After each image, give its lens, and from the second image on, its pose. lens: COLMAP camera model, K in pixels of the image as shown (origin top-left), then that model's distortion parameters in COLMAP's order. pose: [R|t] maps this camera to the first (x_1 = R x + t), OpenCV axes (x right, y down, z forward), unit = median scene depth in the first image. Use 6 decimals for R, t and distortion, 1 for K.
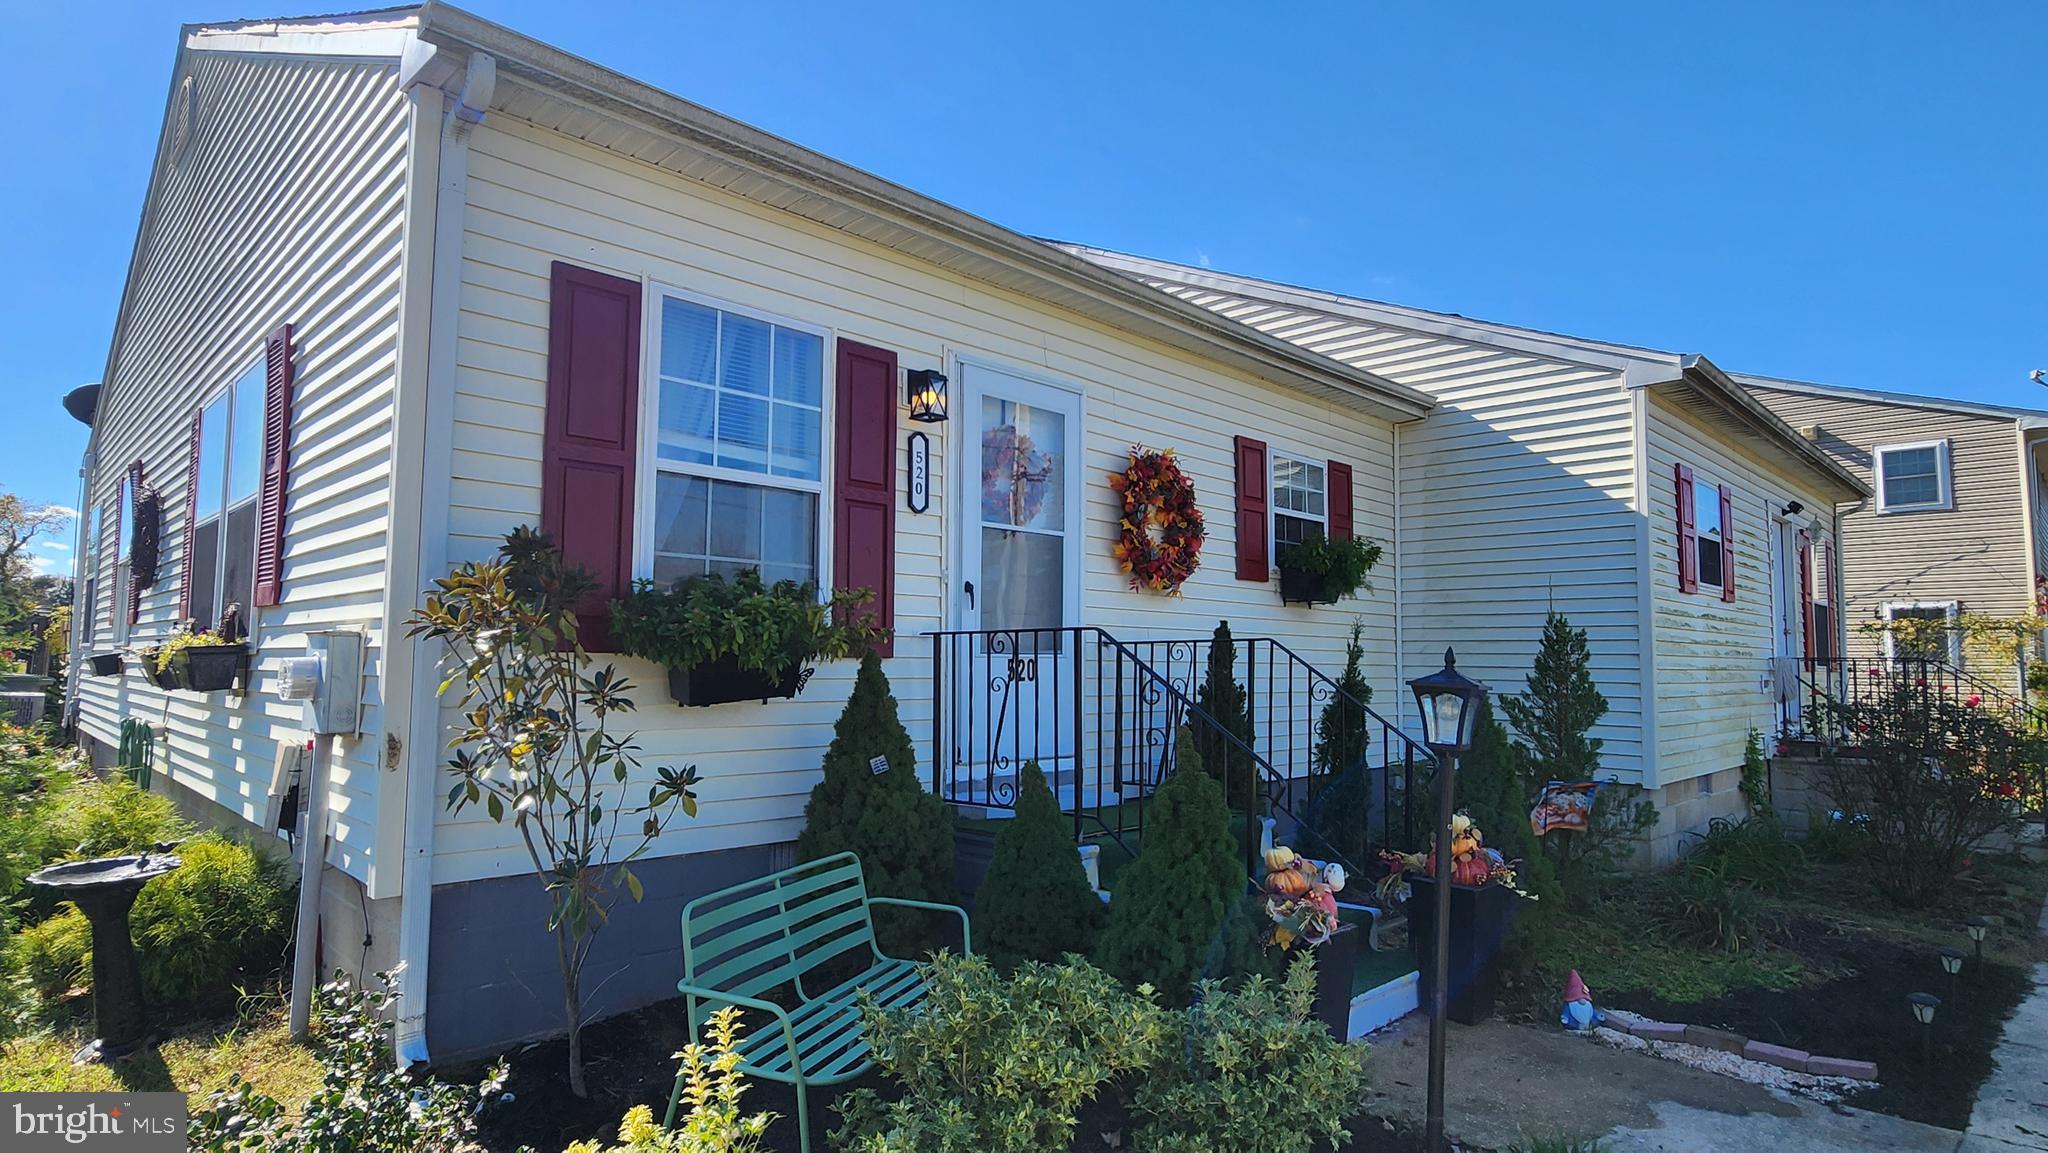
lens RADIAL K [[1090.5, 0, 1011.4], [0, 1090.5, 583.5], [0, 0, 1]] dist [-0.002604, 0.000327]
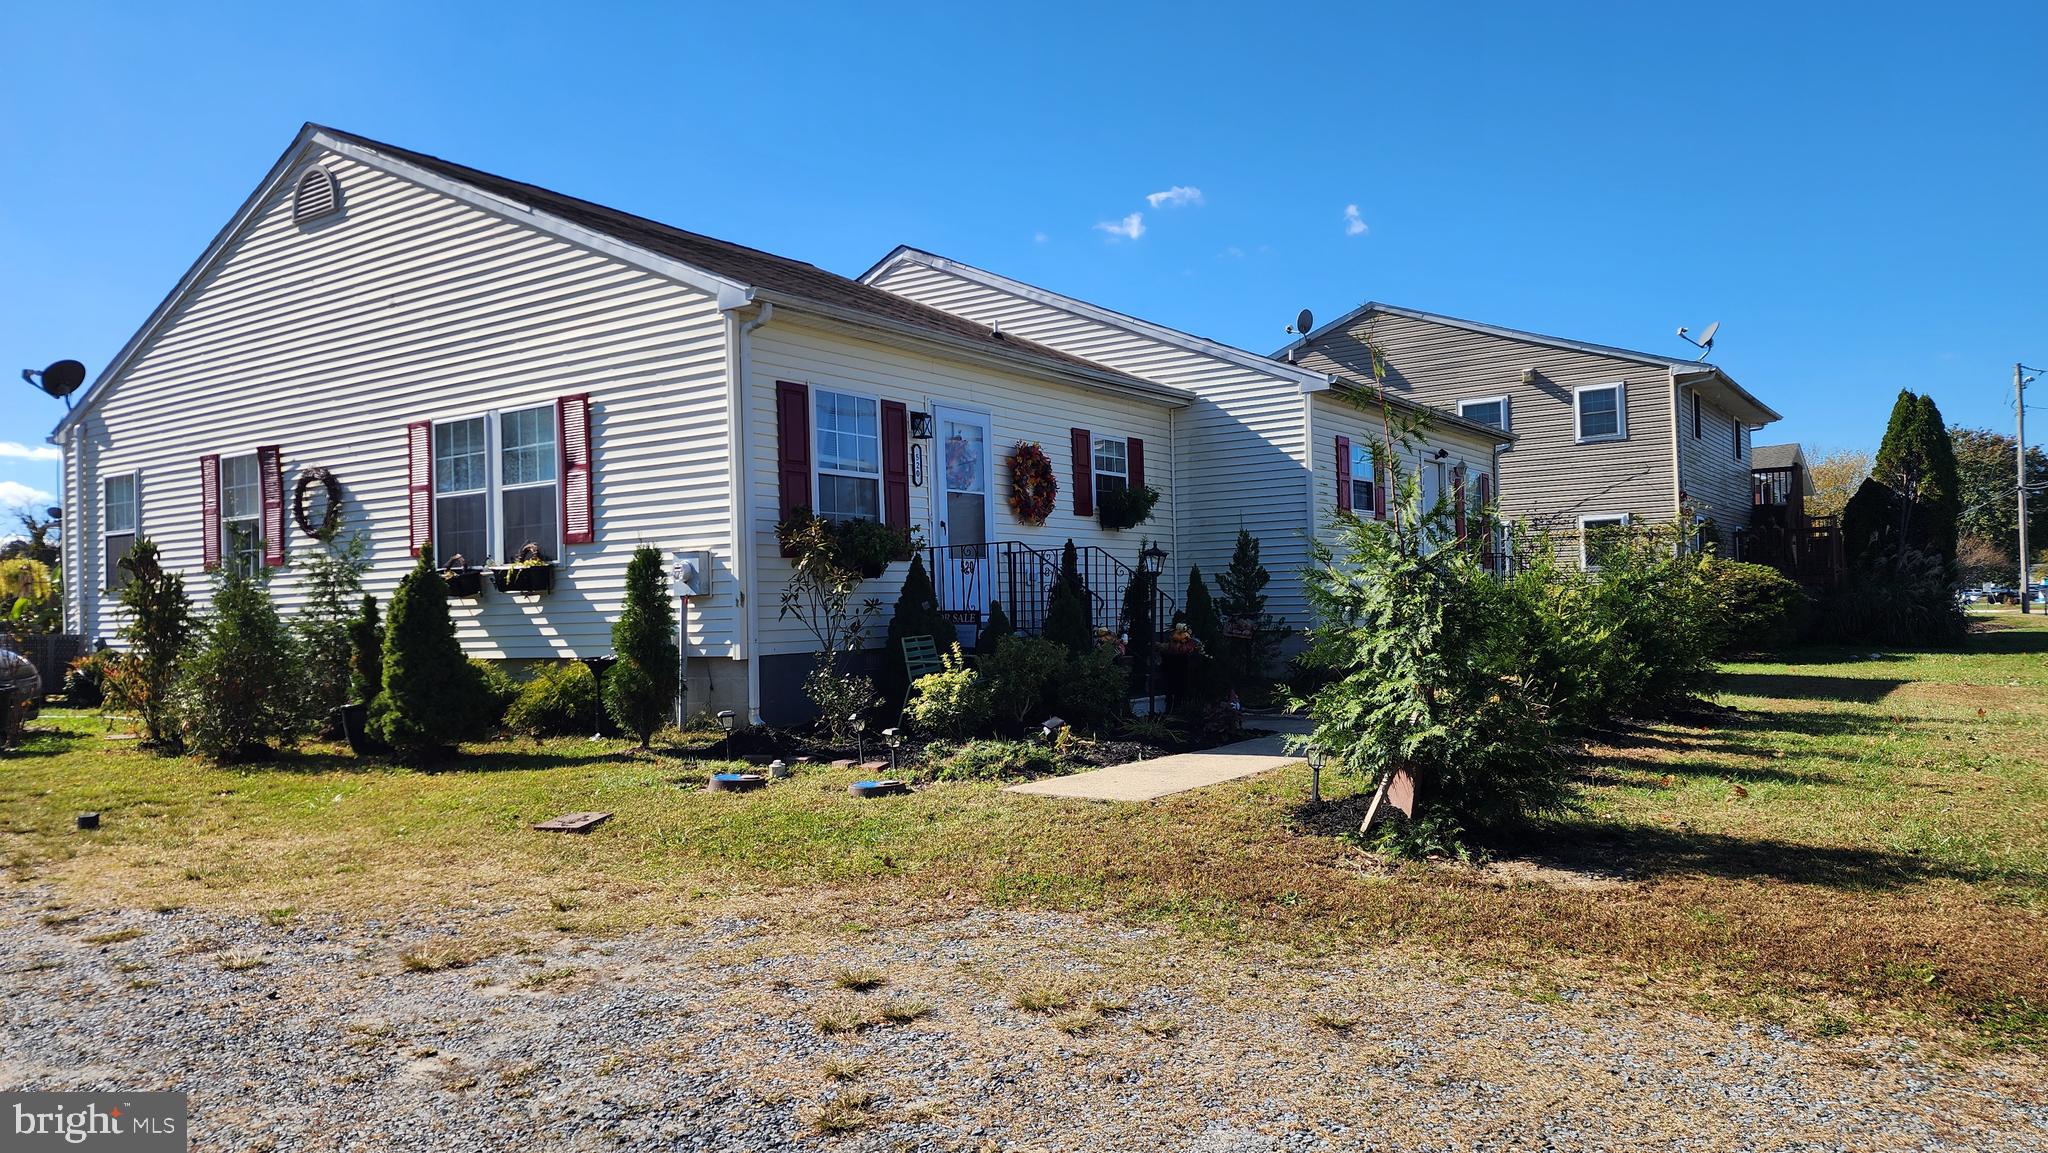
lens RADIAL K [[1380.0, 0, 1021.8], [0, 1380.0, 613.2], [0, 0, 1]] dist [0.045551, -0.000071]
pose [[0.982517, -0.038296, 0.182192, -0.257149], [0.025087, 0.996923, 0.074262, -0.012518], [-0.184475, -0.068393, 0.980455, -1.042190]]
